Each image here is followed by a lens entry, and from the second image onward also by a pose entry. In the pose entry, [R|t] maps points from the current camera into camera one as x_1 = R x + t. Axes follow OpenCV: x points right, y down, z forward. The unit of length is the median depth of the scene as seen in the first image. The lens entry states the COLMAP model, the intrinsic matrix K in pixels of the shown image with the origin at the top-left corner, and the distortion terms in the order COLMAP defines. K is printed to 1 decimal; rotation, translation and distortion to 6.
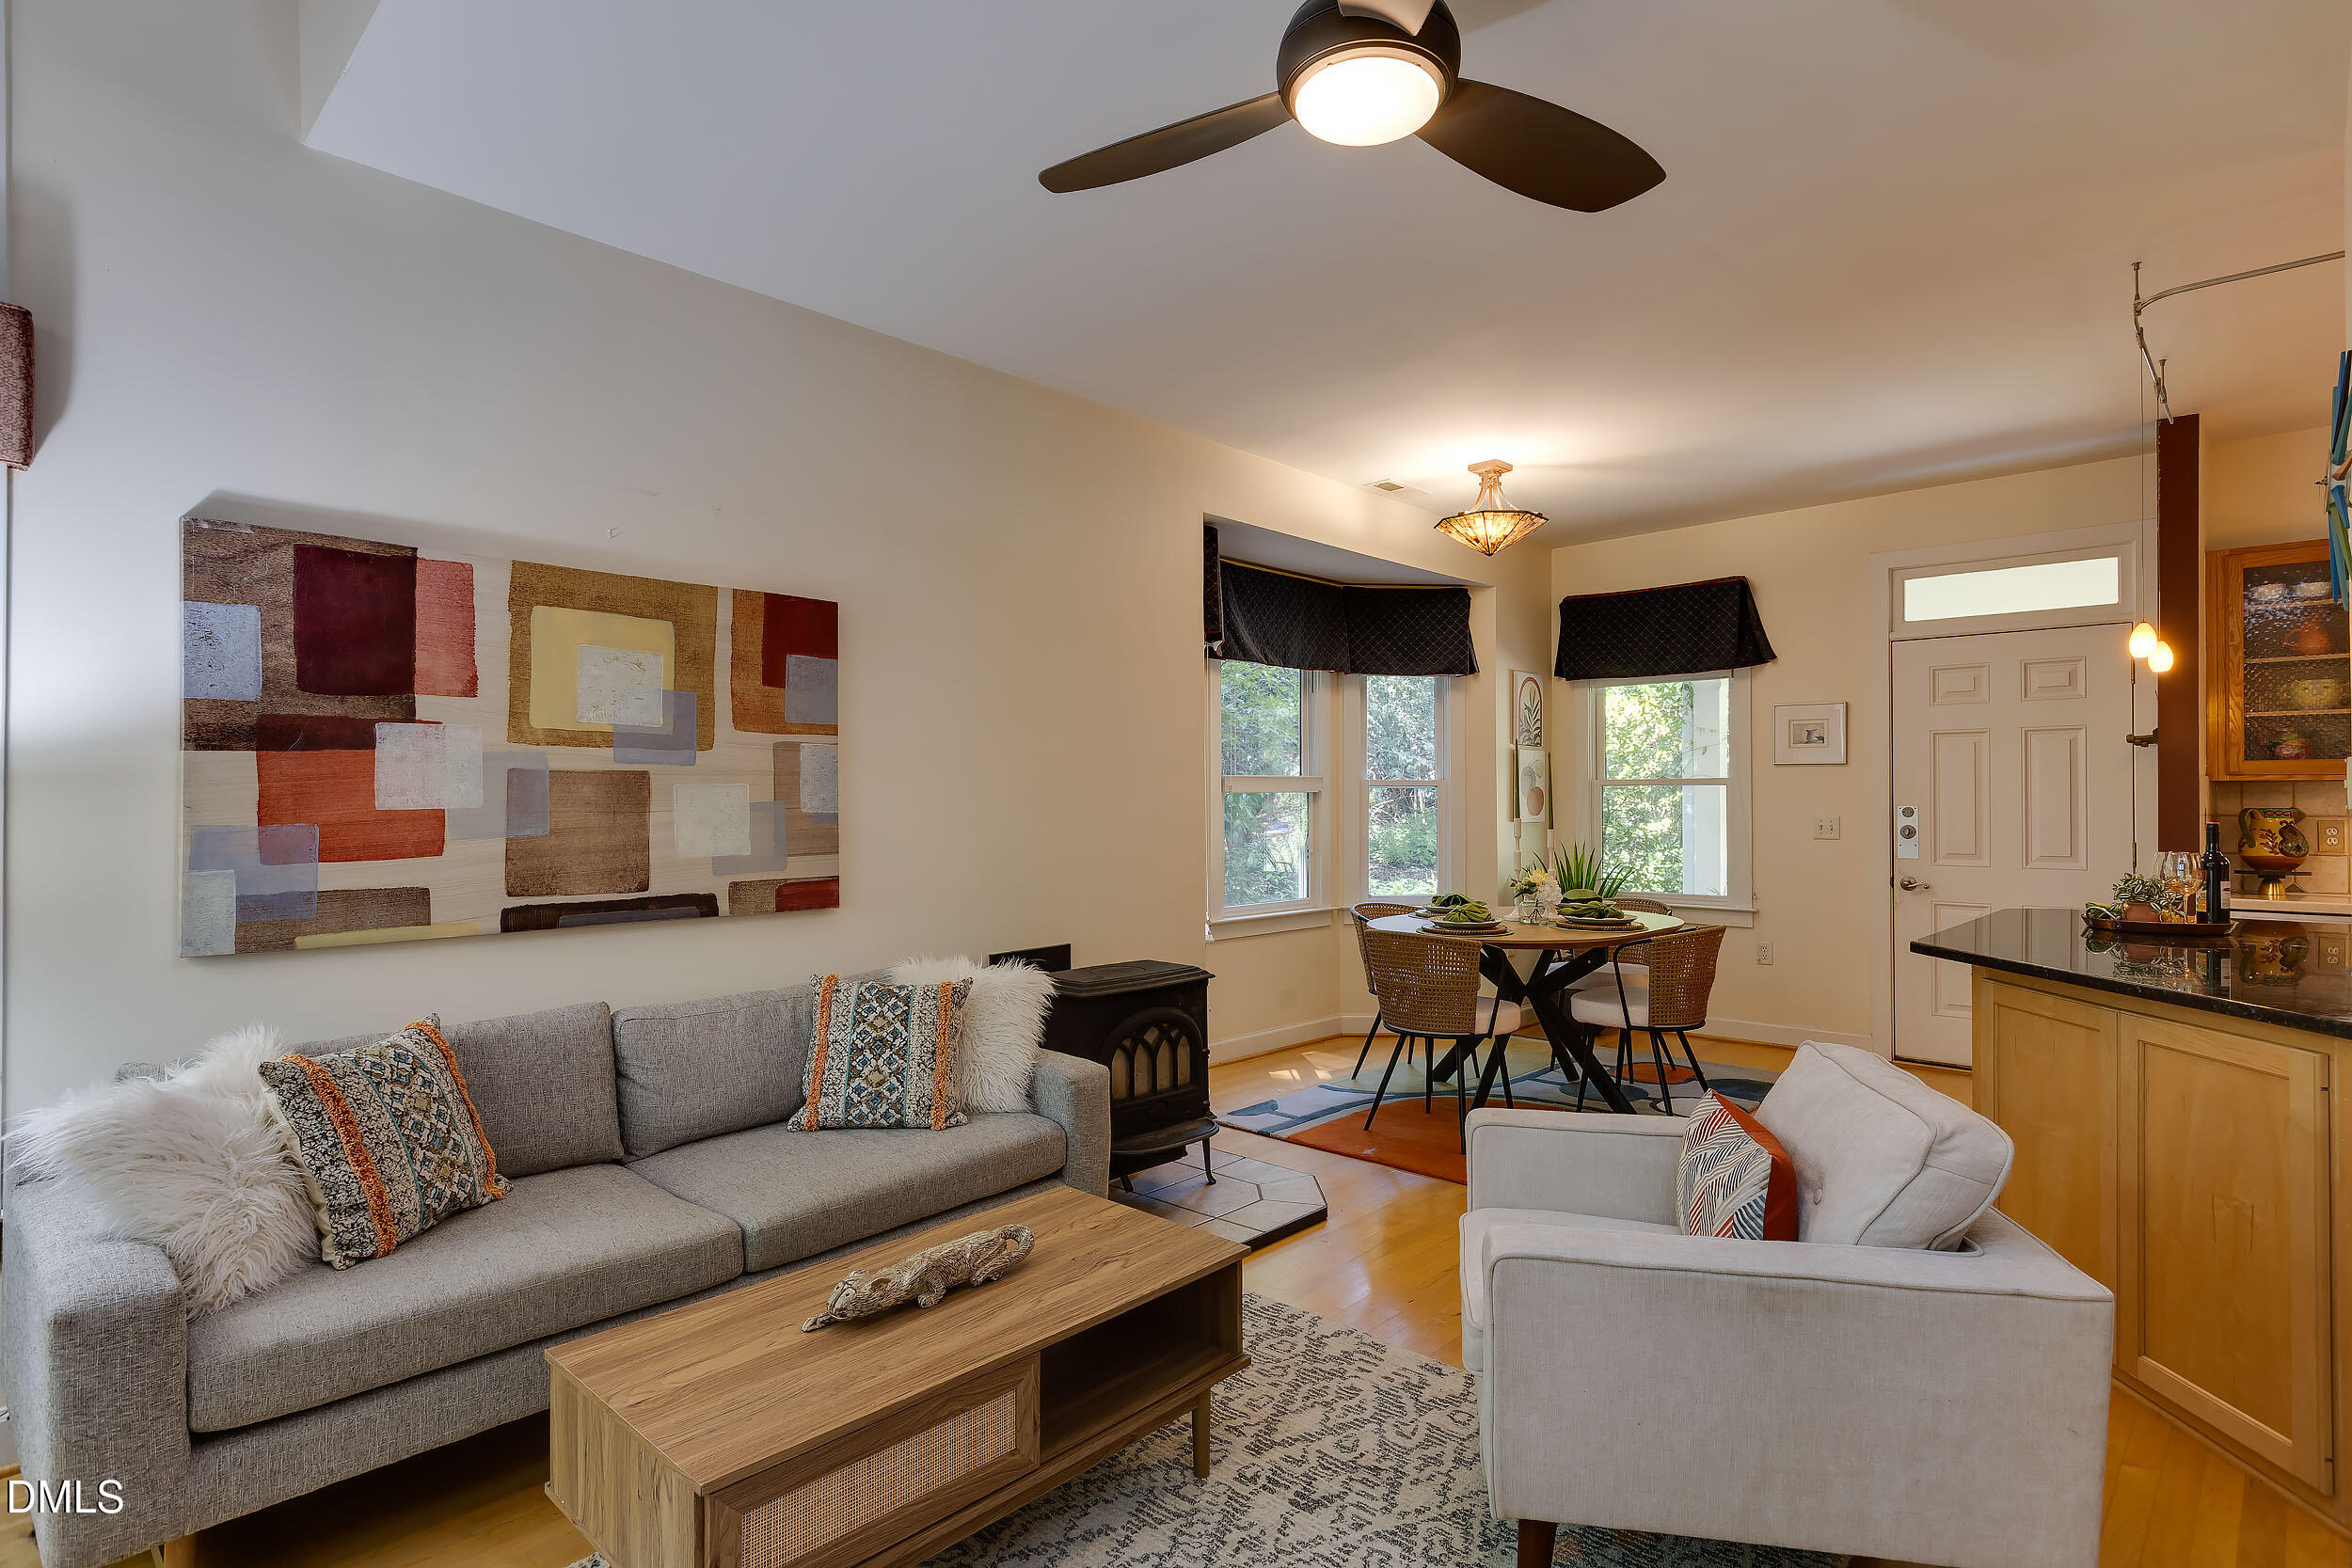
lens RADIAL K [[1186.2, 0, 1176.5], [0, 1186.2, 784.1], [0, 0, 1]] dist [0.000145, -0.001821]
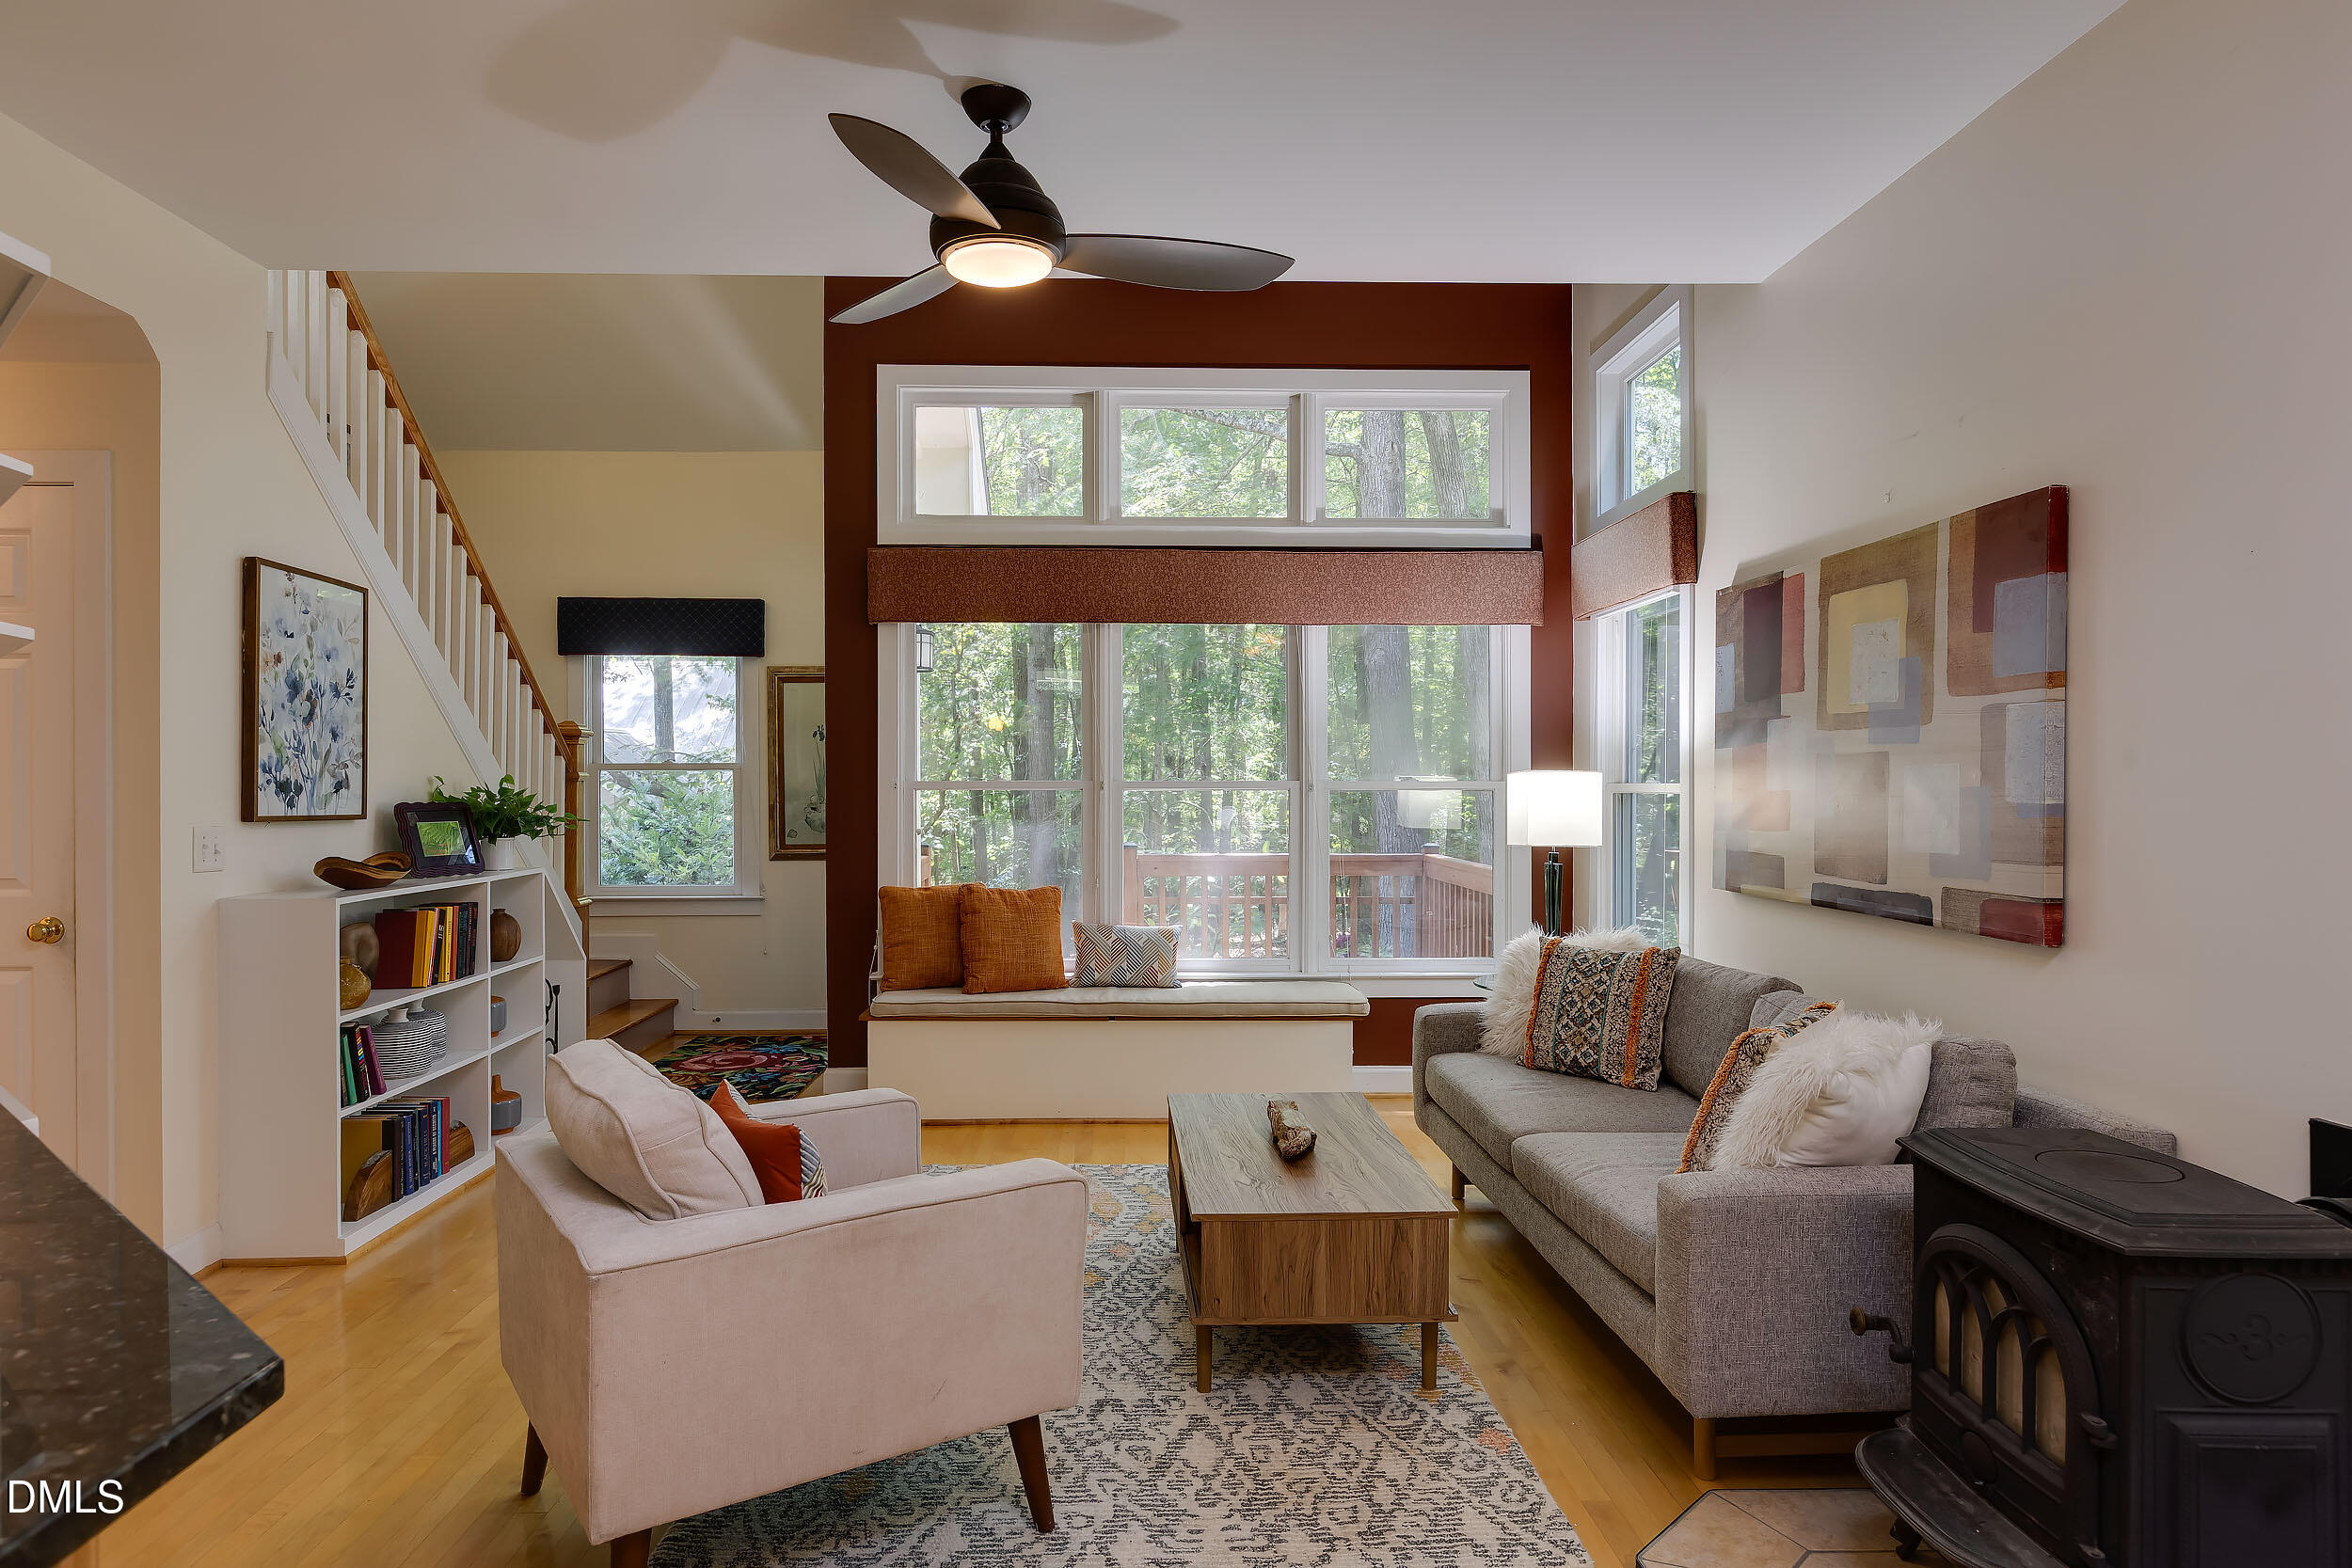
lens RADIAL K [[1399.9, 0, 1152.5], [0, 1399.9, 782.3], [0, 0, 1]] dist [-0.004568, 0.002588]
pose [[-0.703000, -0.000046, -0.711190, 0.793375], [0.006623, 0.999956, -0.006611, 0.017442], [0.711159, -0.009358, -0.702969, 1.522054]]
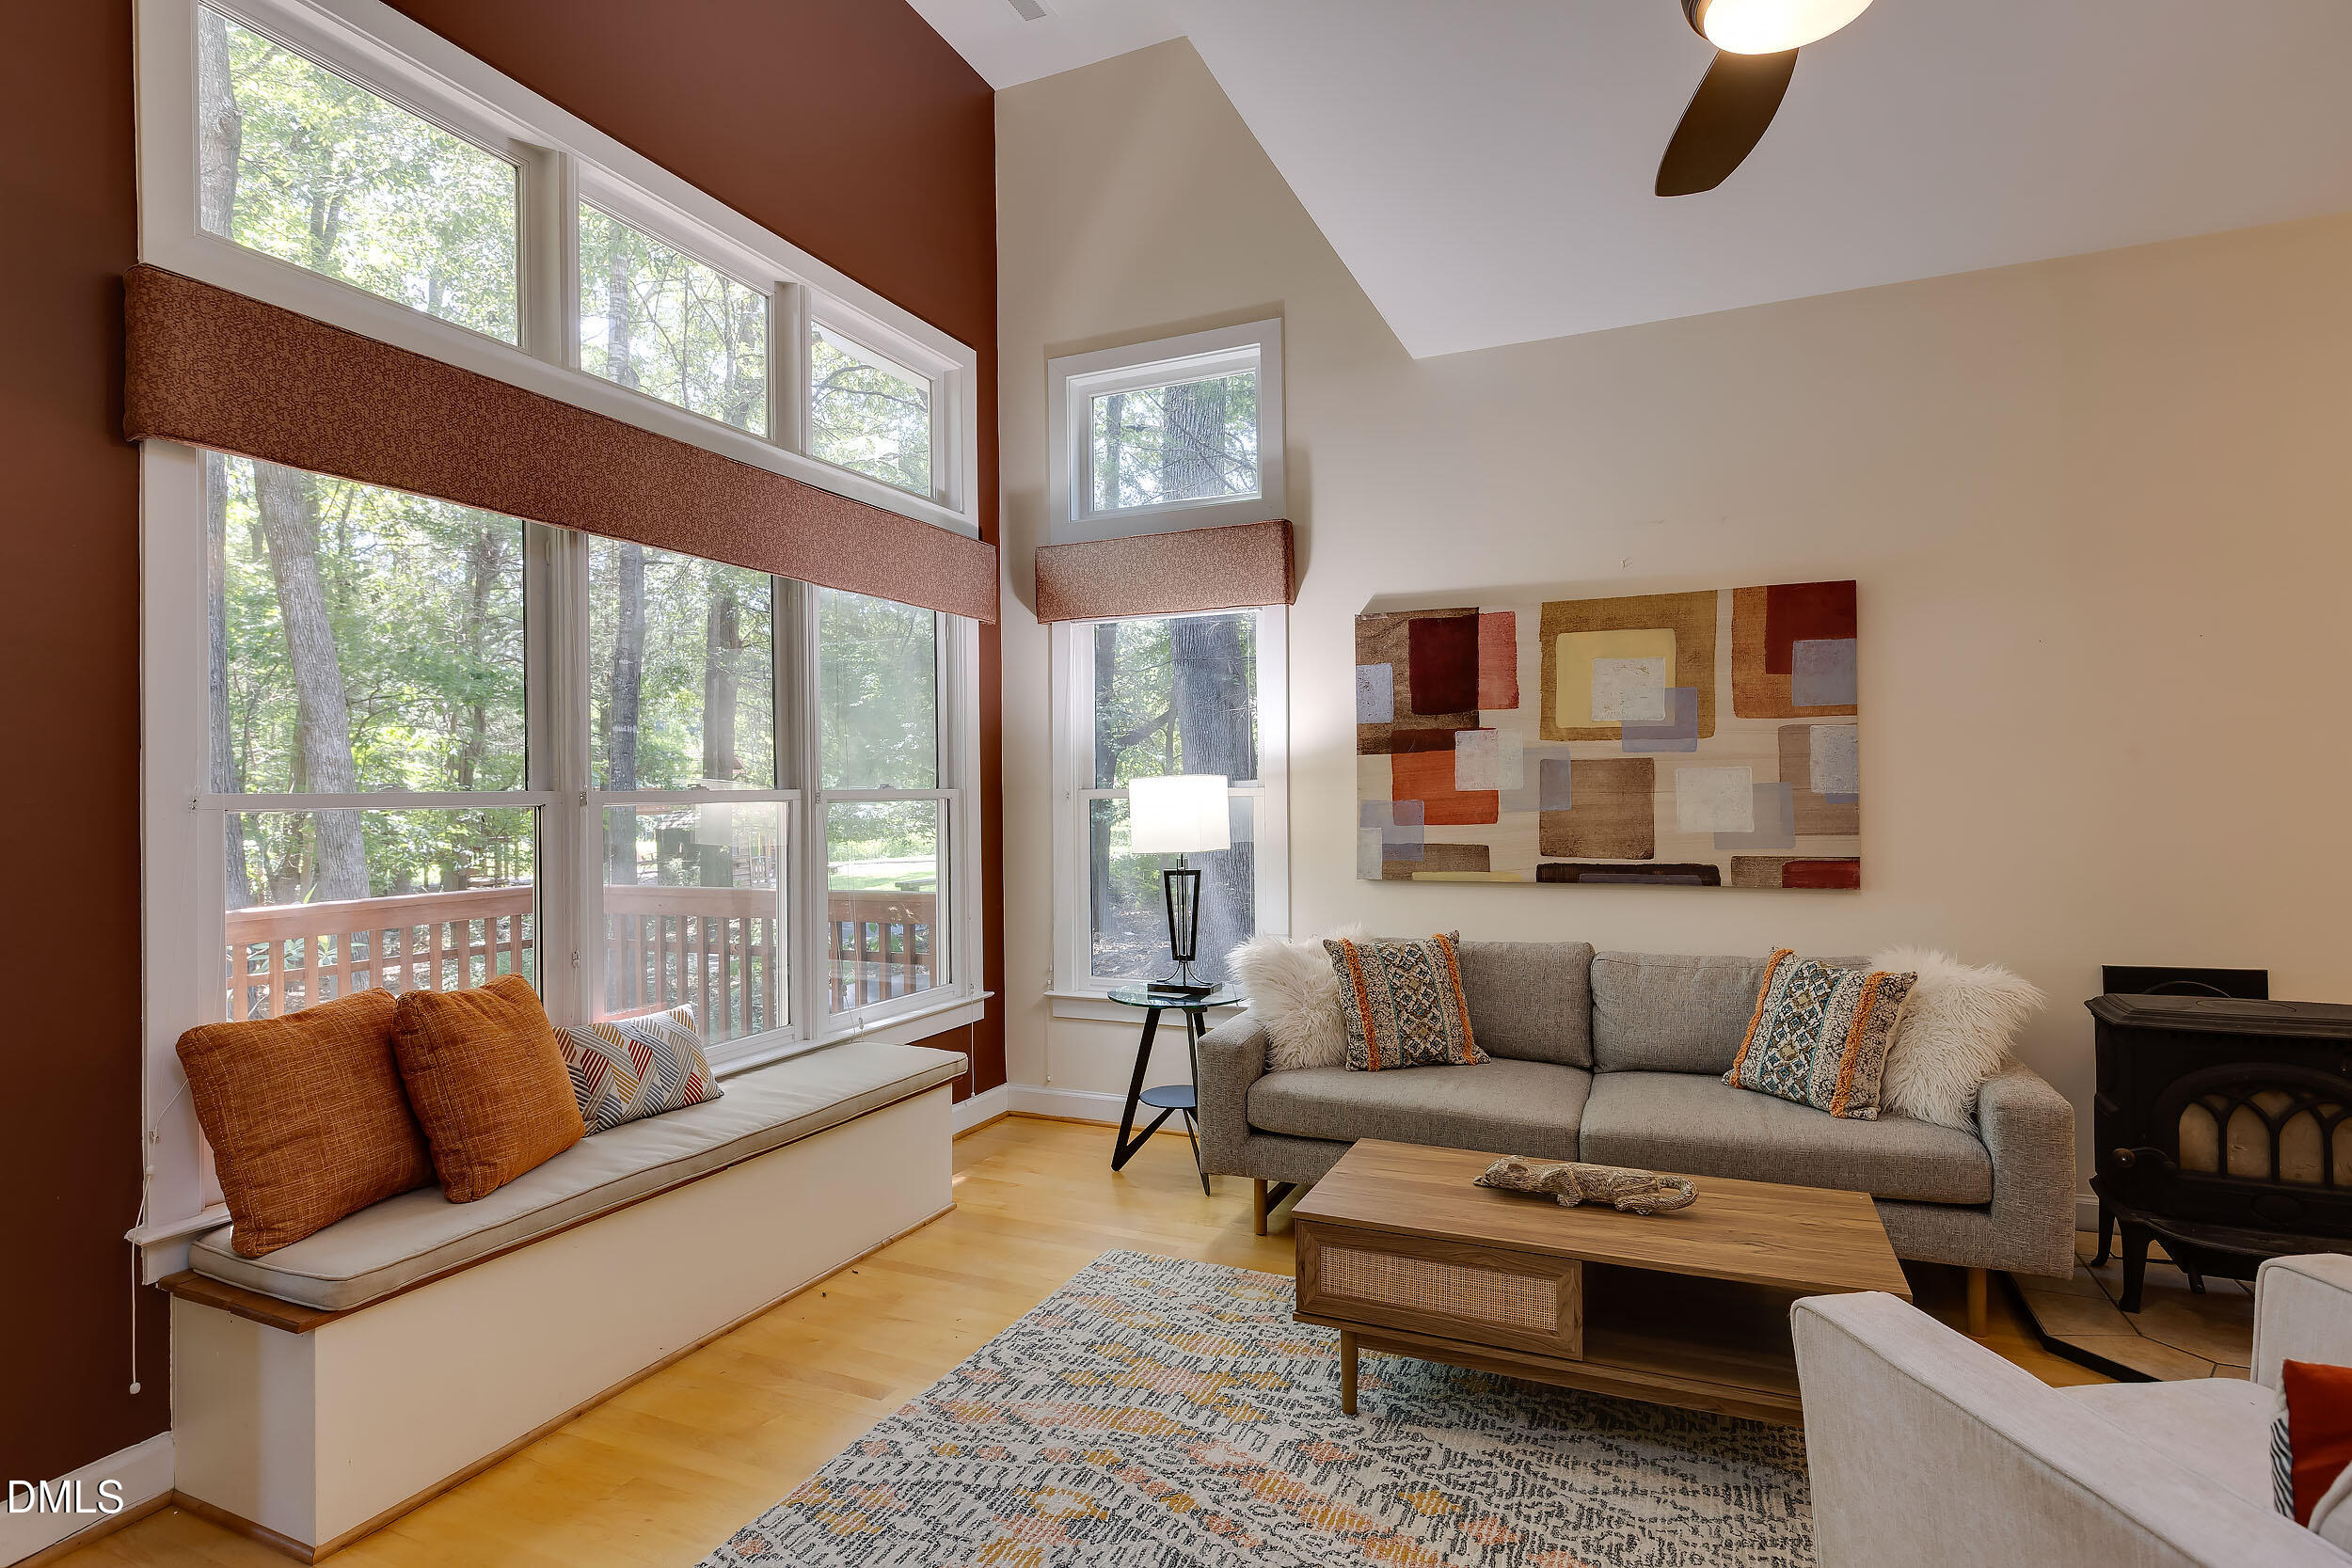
lens RADIAL K [[1186.2, 0, 1186.3], [0, 1186.2, 789.3], [0, 0, 1]] dist [0.000145, -0.001821]
pose [[0.340351, -0.002200, -0.940296, 0.575732], [0.020316, 0.999781, 0.005015, 0.005529], [0.940079, -0.020810, 0.340322, 0.178846]]
